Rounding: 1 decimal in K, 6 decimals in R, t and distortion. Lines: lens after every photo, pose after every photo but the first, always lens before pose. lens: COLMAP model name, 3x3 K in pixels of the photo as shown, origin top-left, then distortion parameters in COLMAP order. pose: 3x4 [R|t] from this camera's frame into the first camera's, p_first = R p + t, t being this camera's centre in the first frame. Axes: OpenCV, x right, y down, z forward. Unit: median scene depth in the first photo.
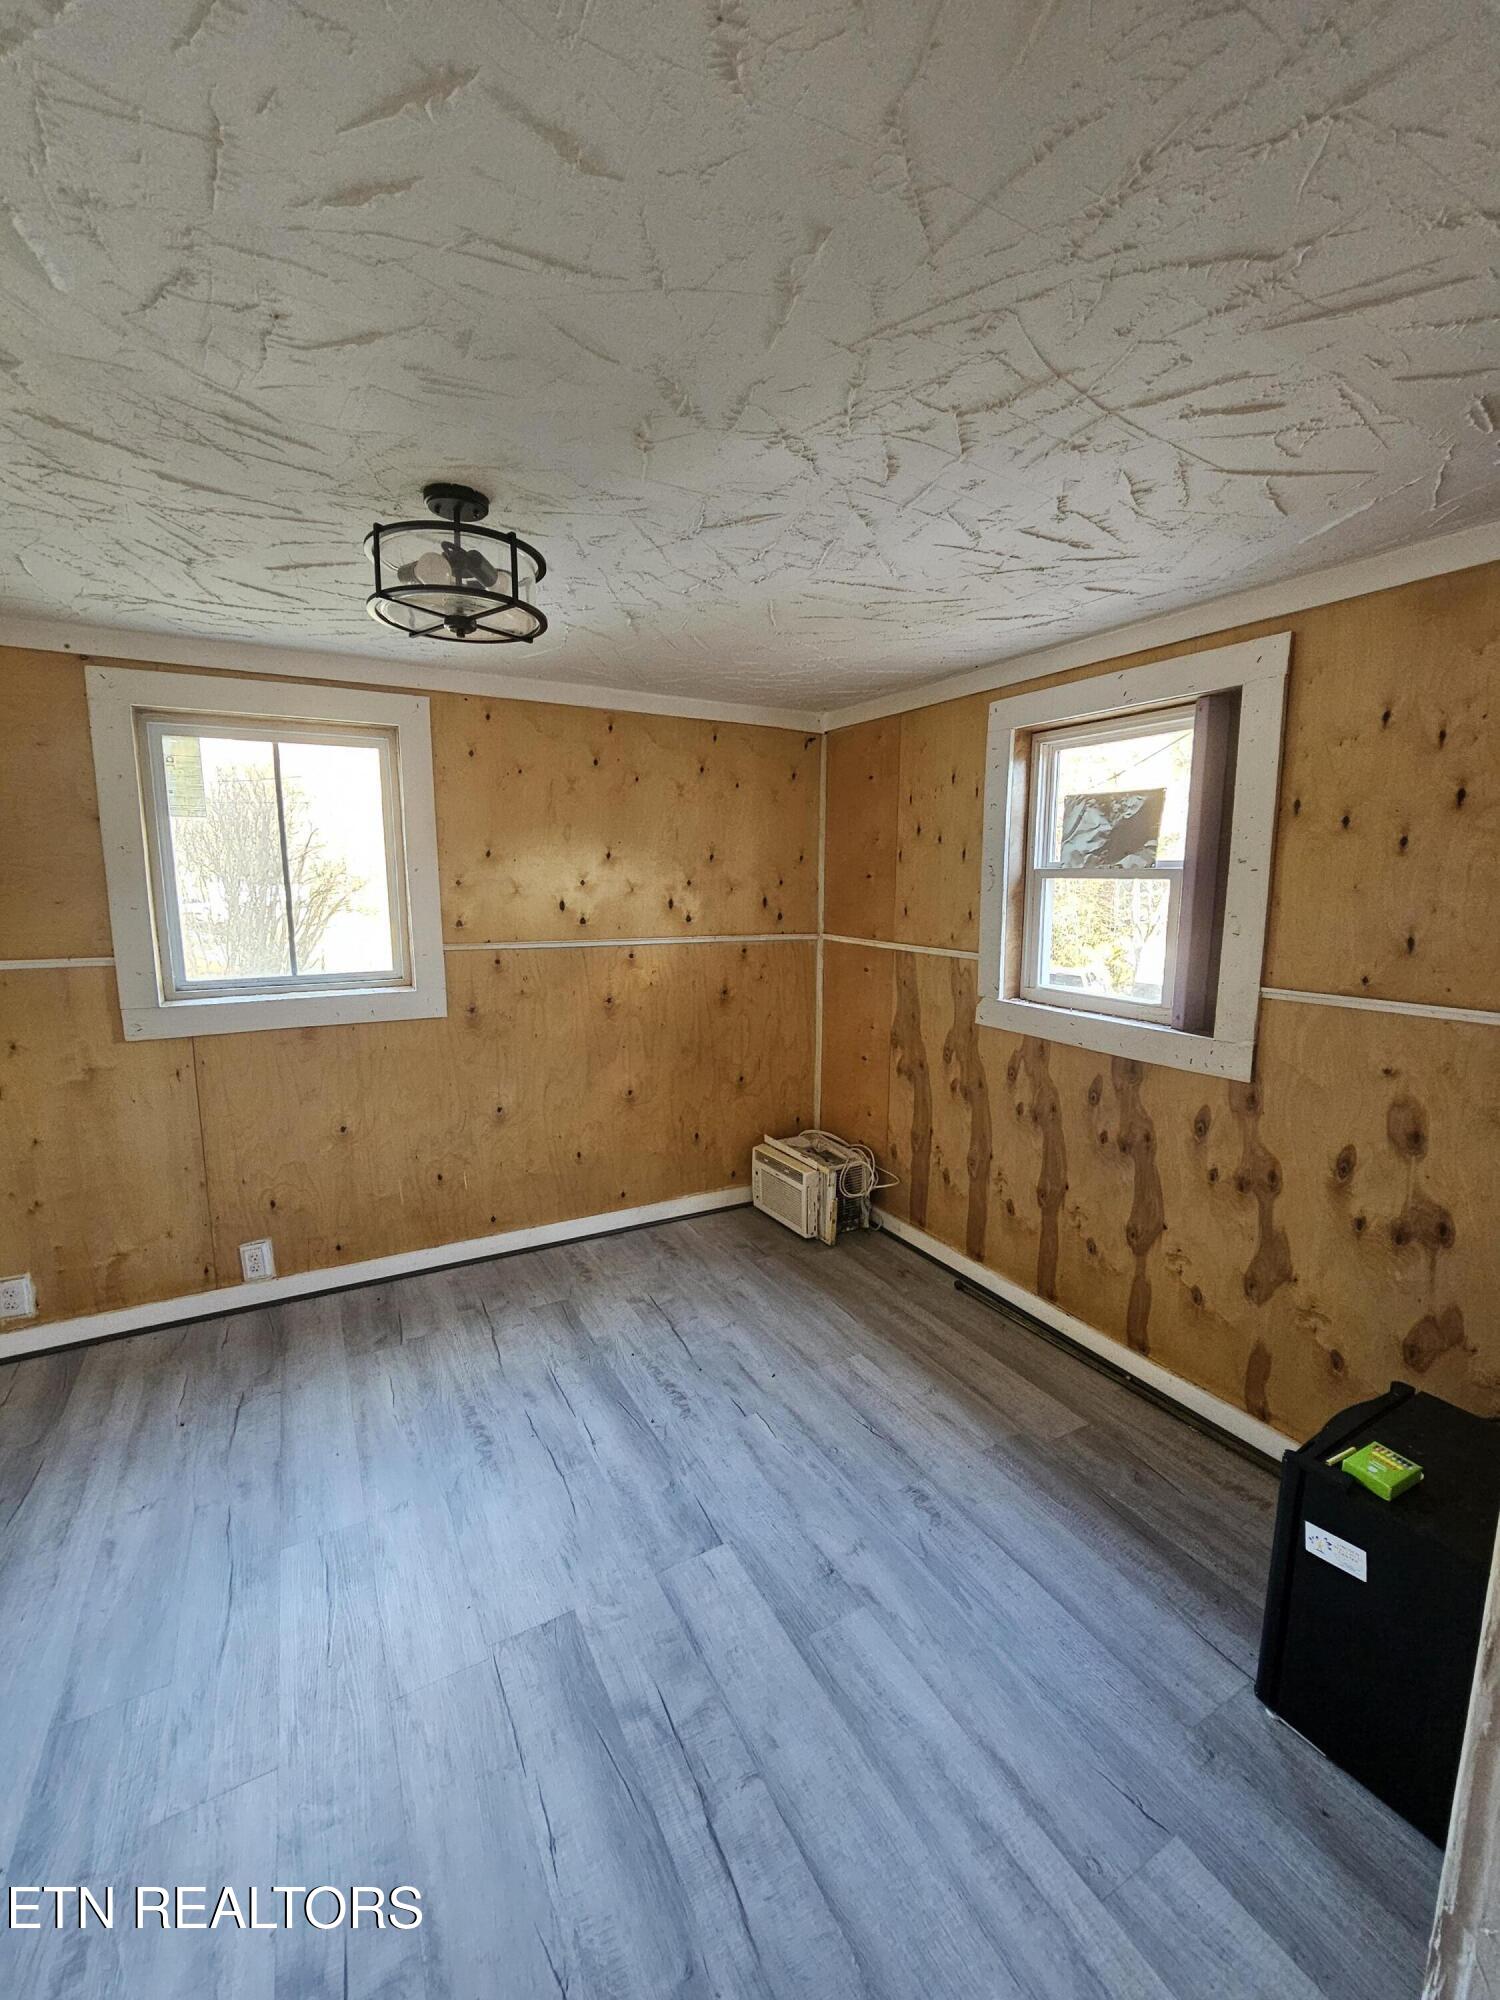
lens RADIAL K [[837.0, 0, 731.3], [0, 837.0, 998.1], [0, 0, 1]] dist [-0.000747, 0.007227]
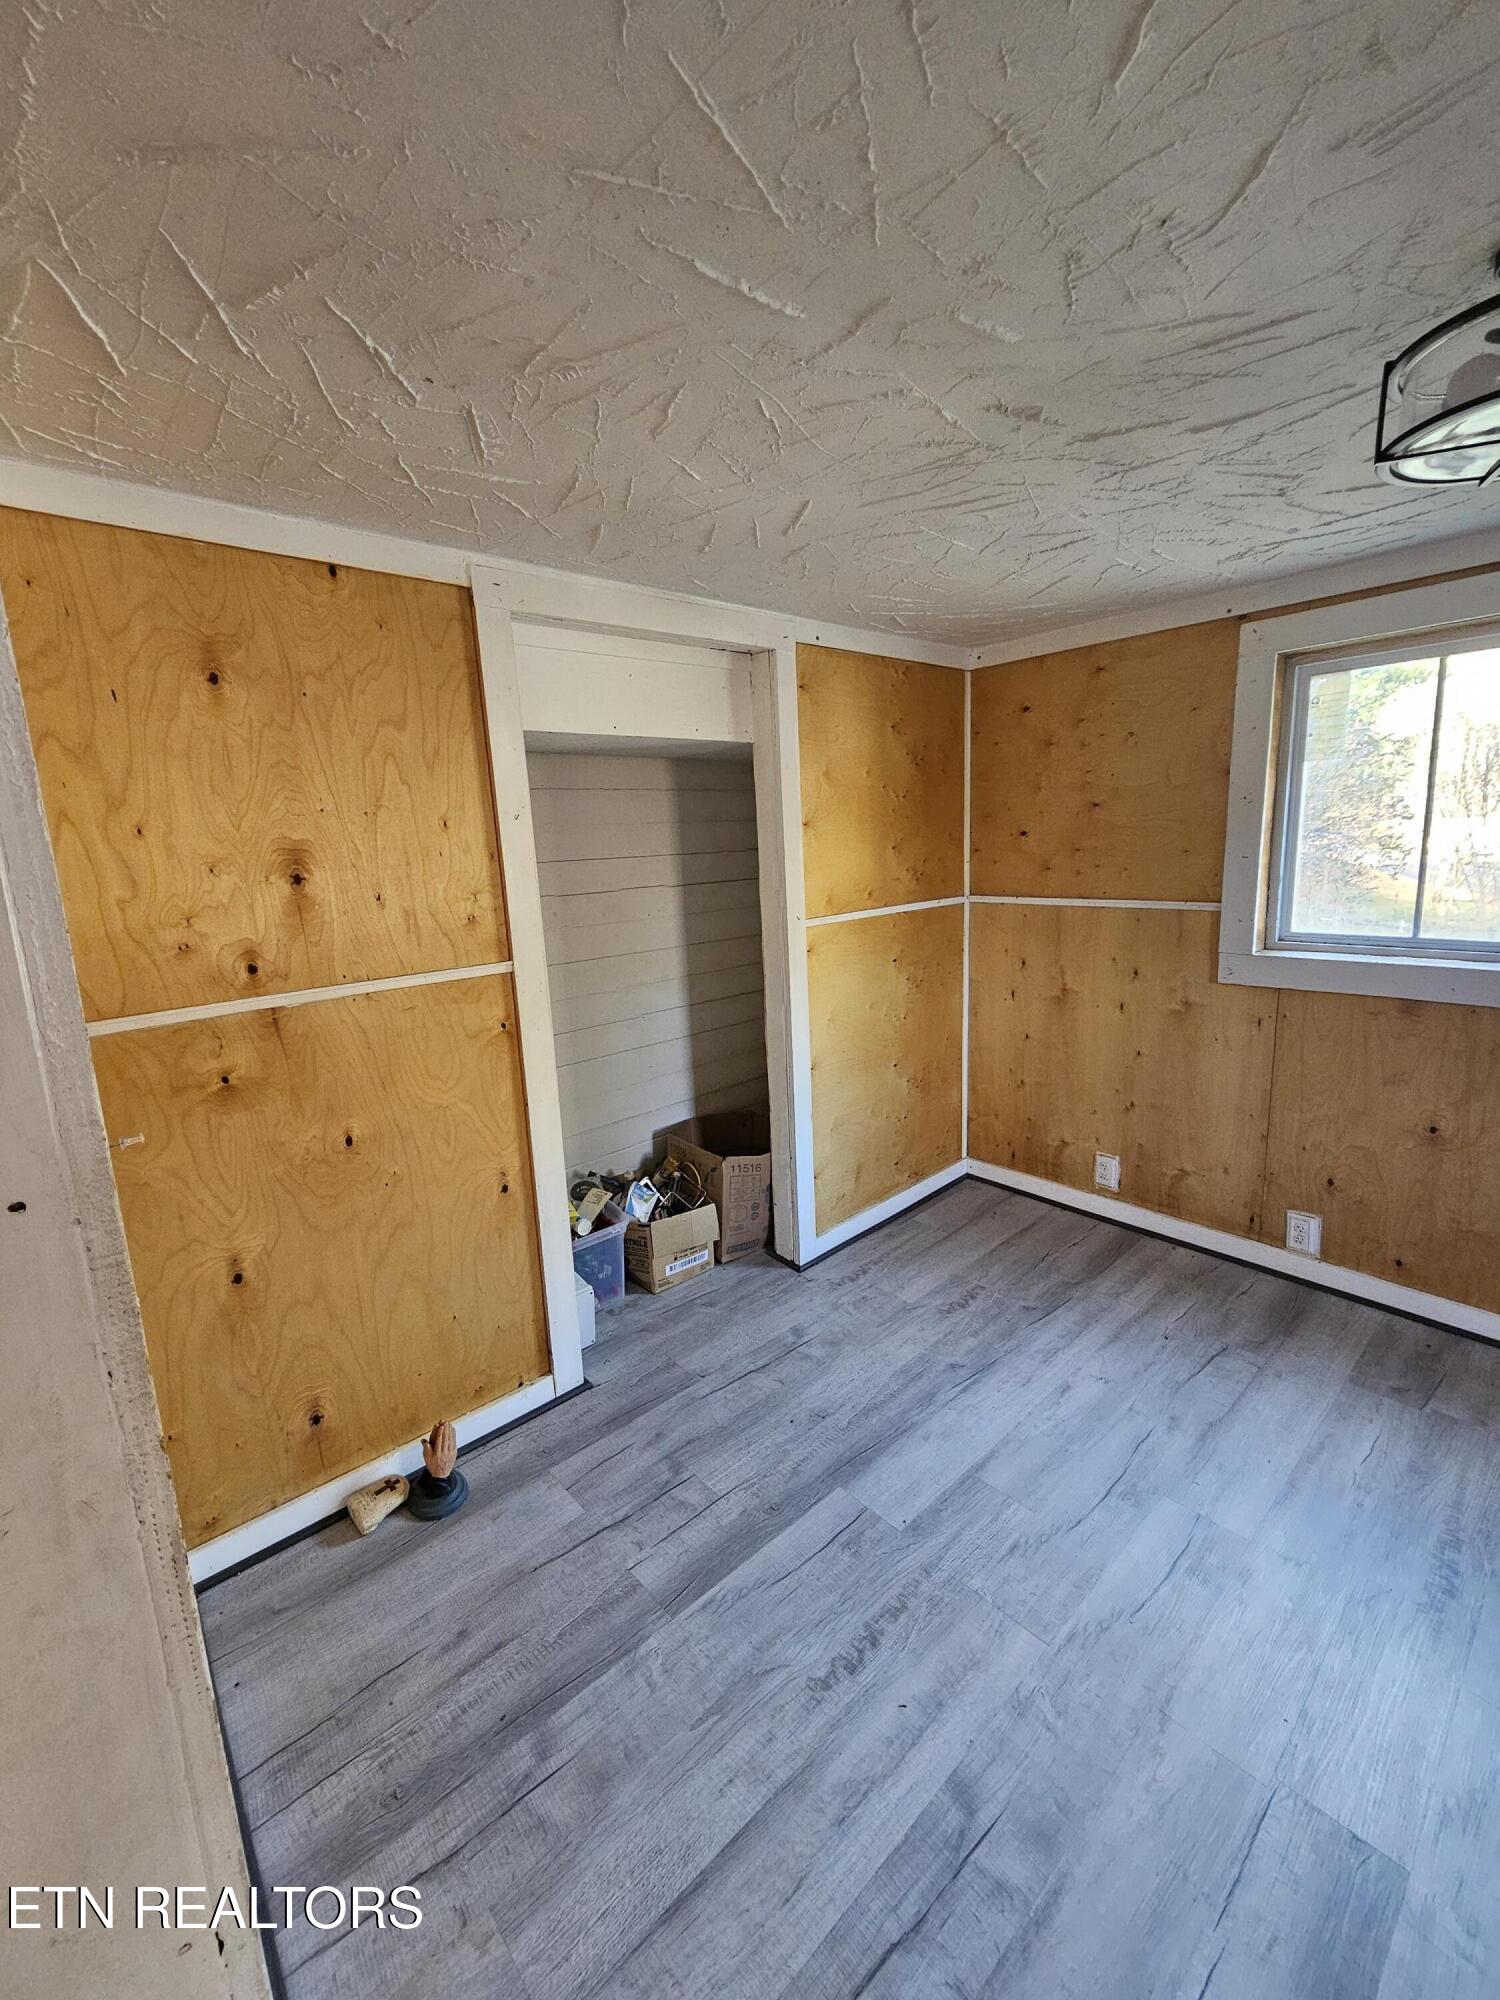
lens RADIAL K [[821.6, 0, 741.7], [0, 821.6, 995.7], [0, 0, 1]] dist [0.000142, -0.001077]
pose [[0.231848, 0.170741, -0.957650, 0.150905], [-0.100037, 0.983441, 0.151120, -0.031454], [0.967594, 0.060763, 0.245089, 0.167758]]
